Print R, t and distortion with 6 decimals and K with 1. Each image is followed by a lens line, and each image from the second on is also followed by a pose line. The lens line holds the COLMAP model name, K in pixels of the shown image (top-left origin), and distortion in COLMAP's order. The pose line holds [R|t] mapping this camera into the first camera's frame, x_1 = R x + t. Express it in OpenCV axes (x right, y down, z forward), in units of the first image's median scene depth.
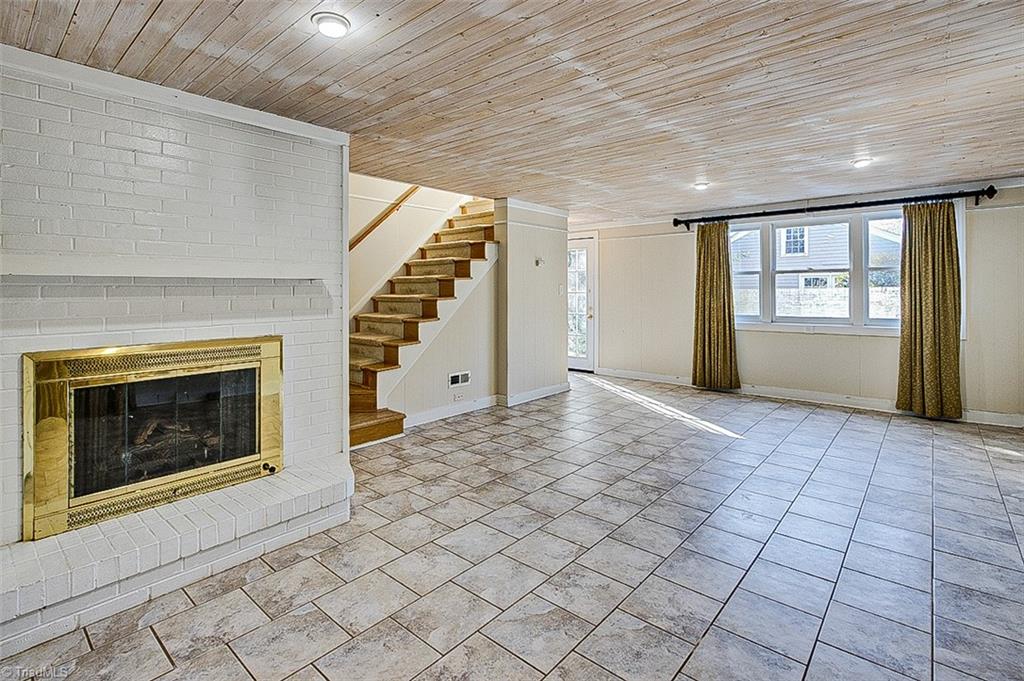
lens RADIAL K [[488.9, 0, 502.5], [0, 488.9, 286.5], [0, 0, 1]] dist [-0.001330, -0.000029]
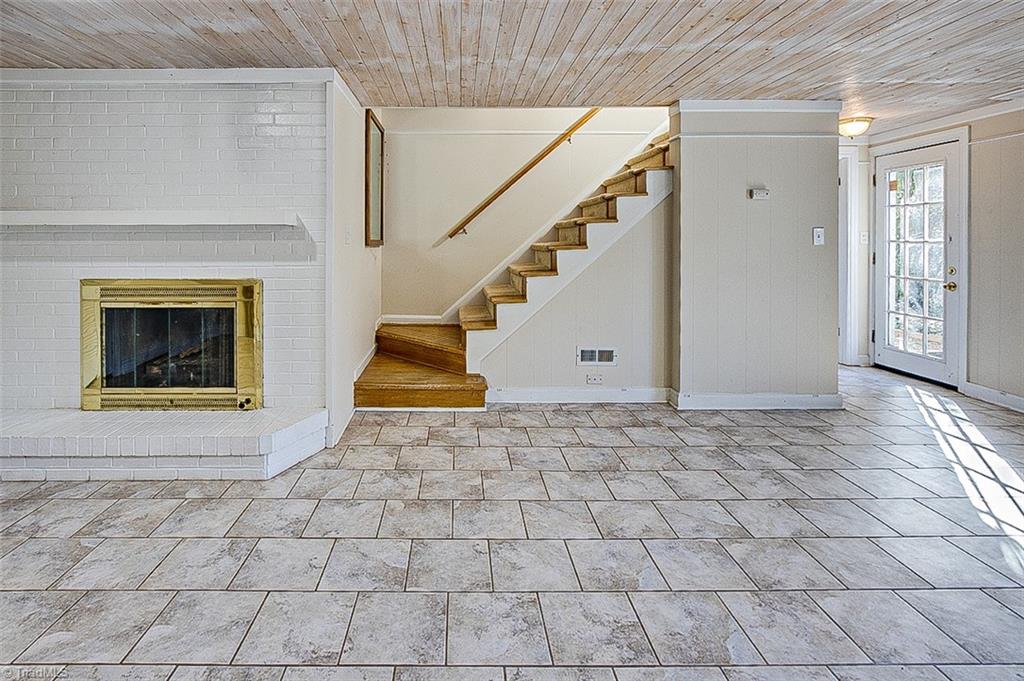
lens RADIAL K [[505.6, 0, 511.9], [0, 505.6, 240.9], [0, 0, 1]] dist [-0.002176, -0.000596]
pose [[0.668397, 0.001632, -0.743803, 0.405884], [0.004622, 0.999969, 0.006348, 0.007734], [0.743791, -0.007681, 0.668369, 0.391685]]
